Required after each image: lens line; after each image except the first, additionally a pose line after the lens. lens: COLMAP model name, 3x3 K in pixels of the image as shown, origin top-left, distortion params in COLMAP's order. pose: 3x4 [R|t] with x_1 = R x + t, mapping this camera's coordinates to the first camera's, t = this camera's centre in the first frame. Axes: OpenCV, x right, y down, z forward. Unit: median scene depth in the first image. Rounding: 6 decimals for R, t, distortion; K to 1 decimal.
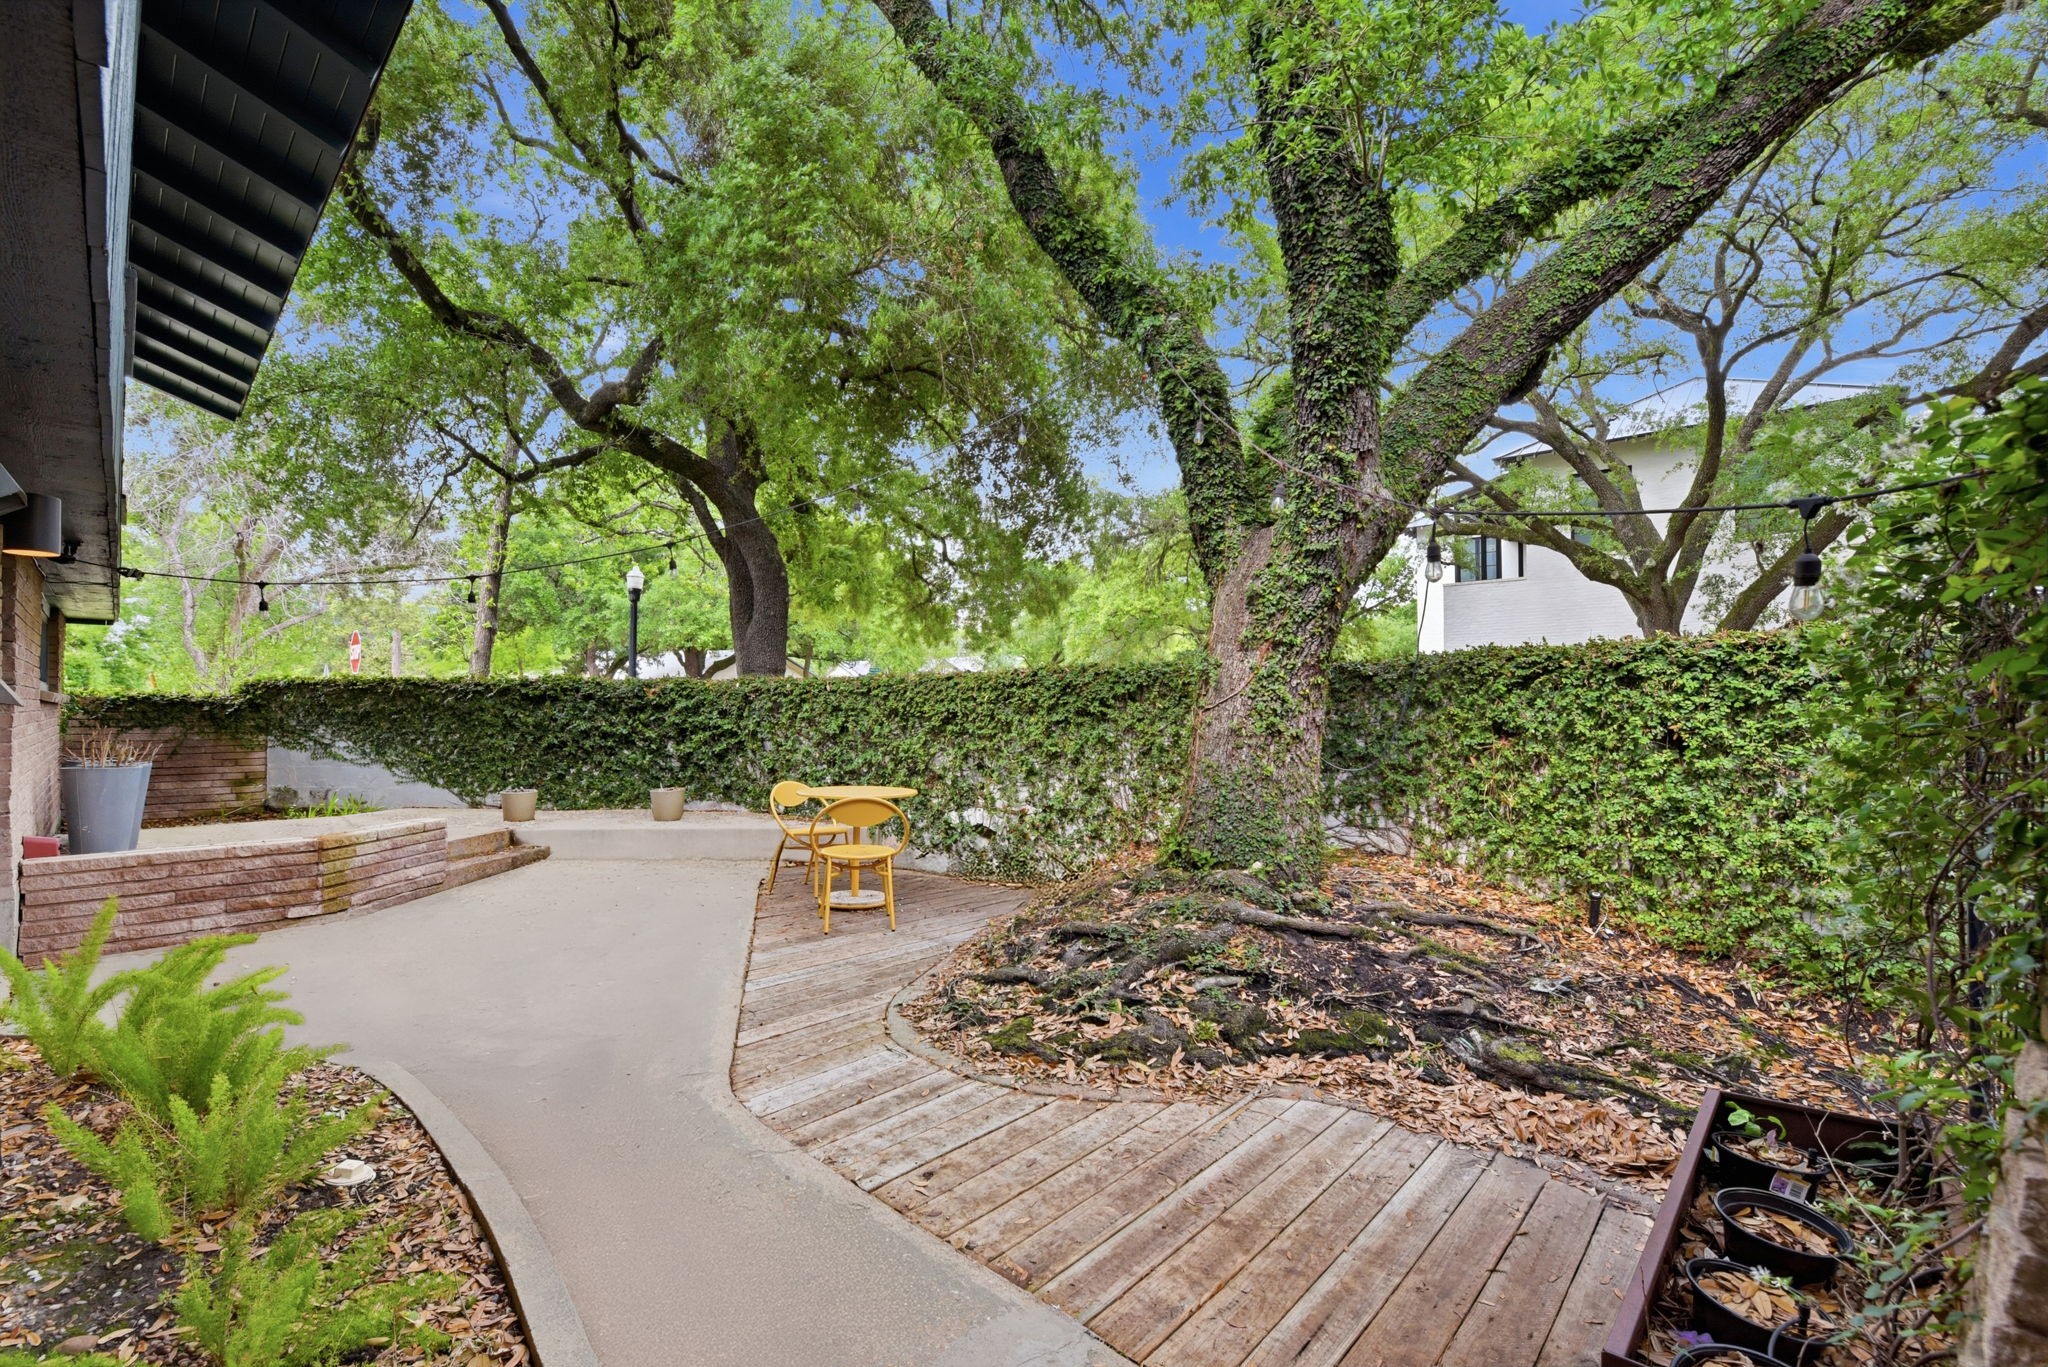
lens RADIAL K [[895.5, 0, 1015.6], [0, 895.5, 689.9], [0, 0, 1]] dist [0.000289, -0.000340]
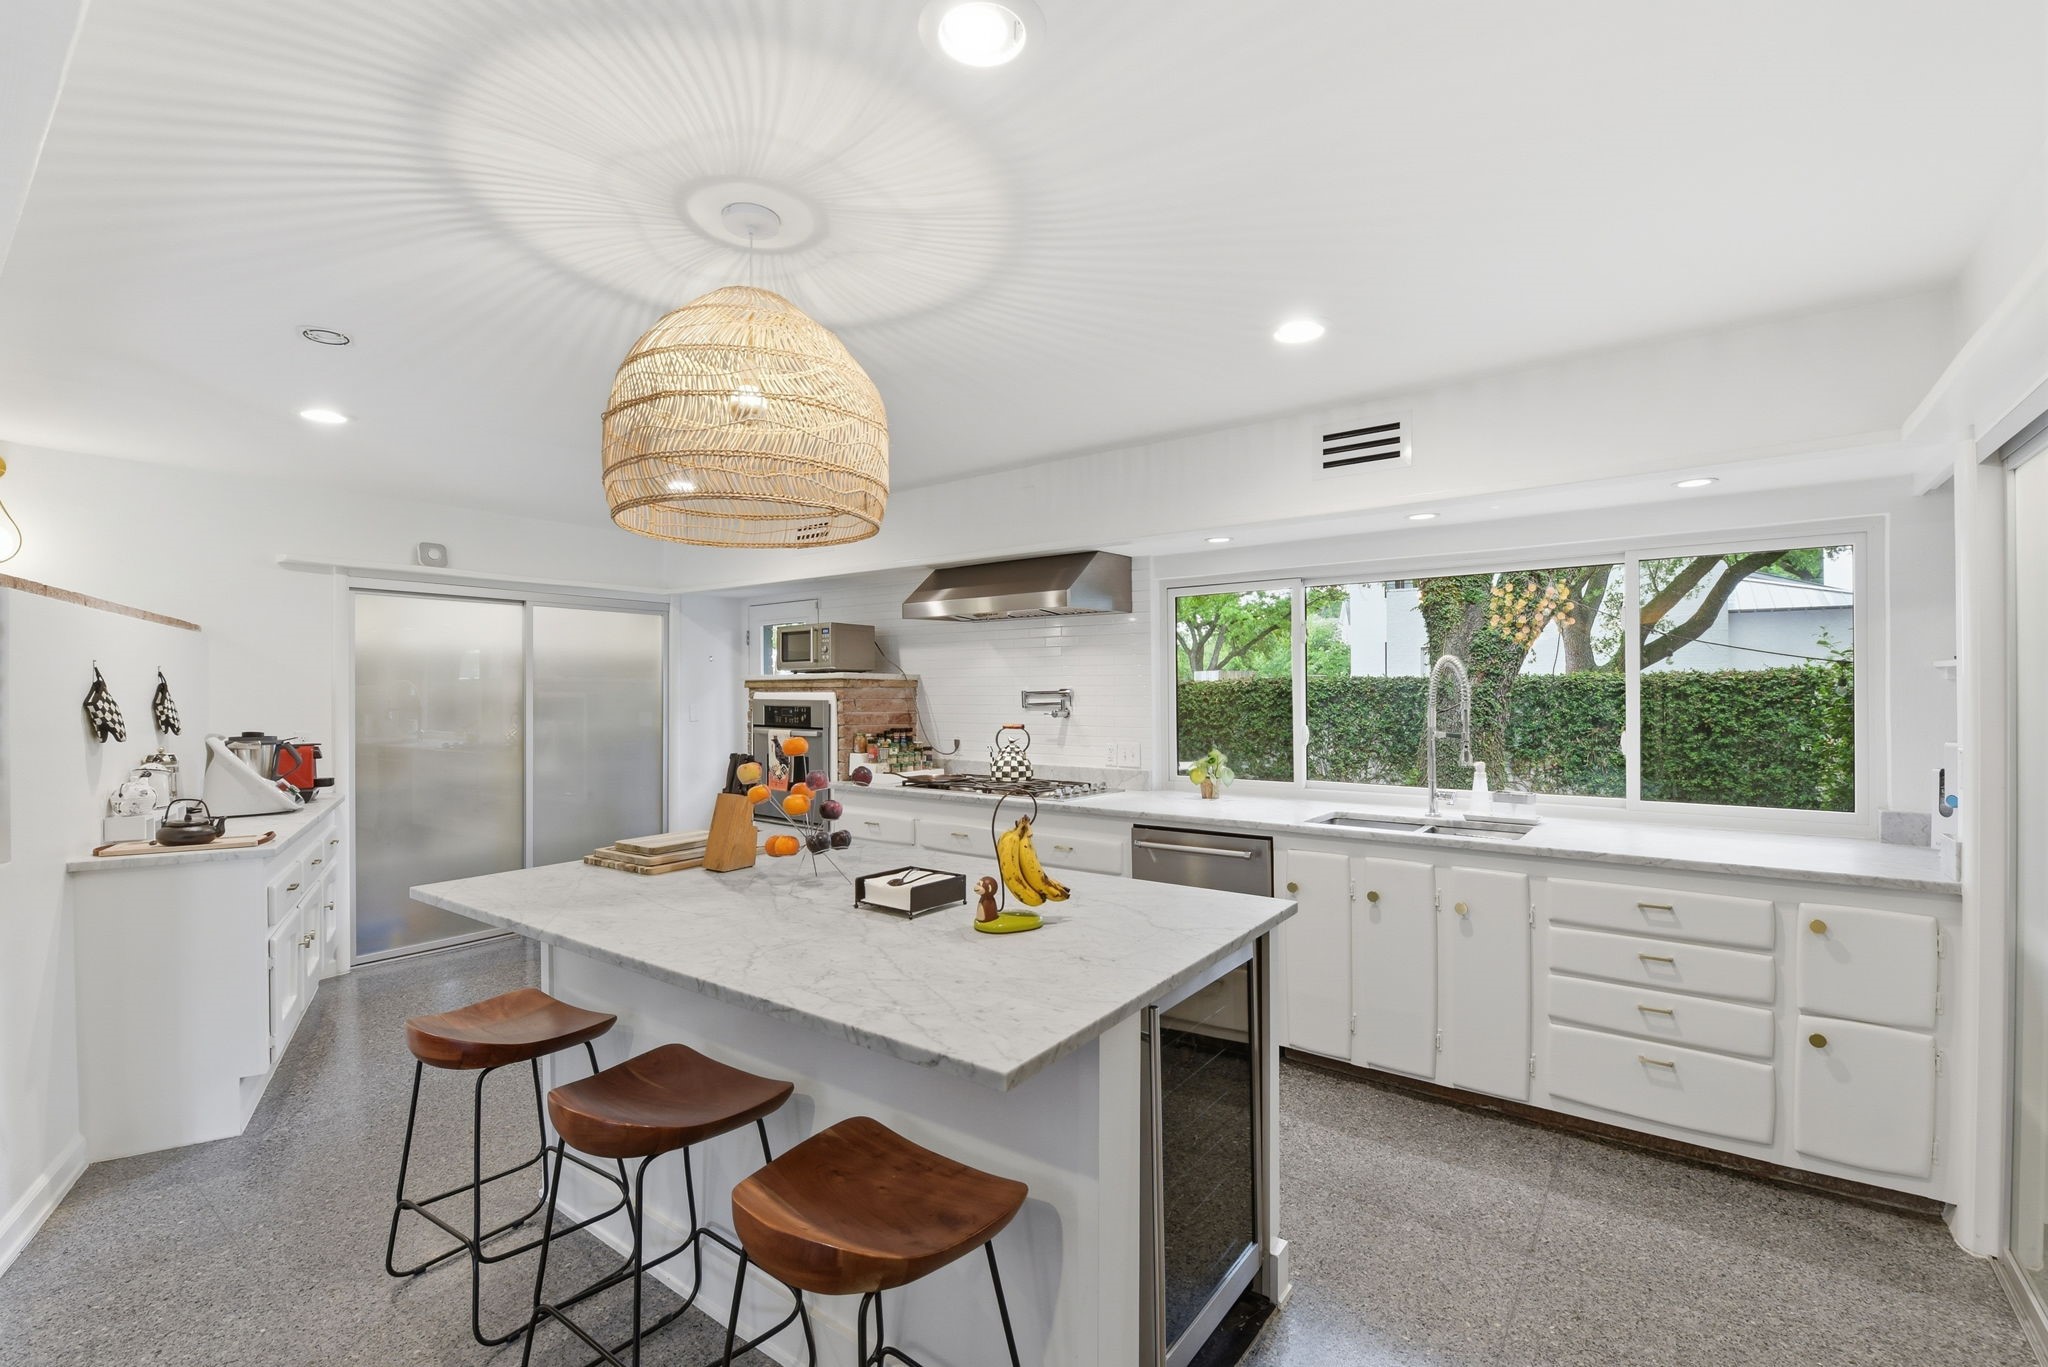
lens RADIAL K [[895.5, 0, 1032.2], [0, 895.5, 685.9], [0, 0, 1]] dist [0.000289, -0.000340]
pose [[0.991137, -0.004409, 0.132772, -0.908337], [0.002476, 0.999889, 0.014726, -0.062832], [-0.132822, -0.014267, 0.991037, -0.673985]]
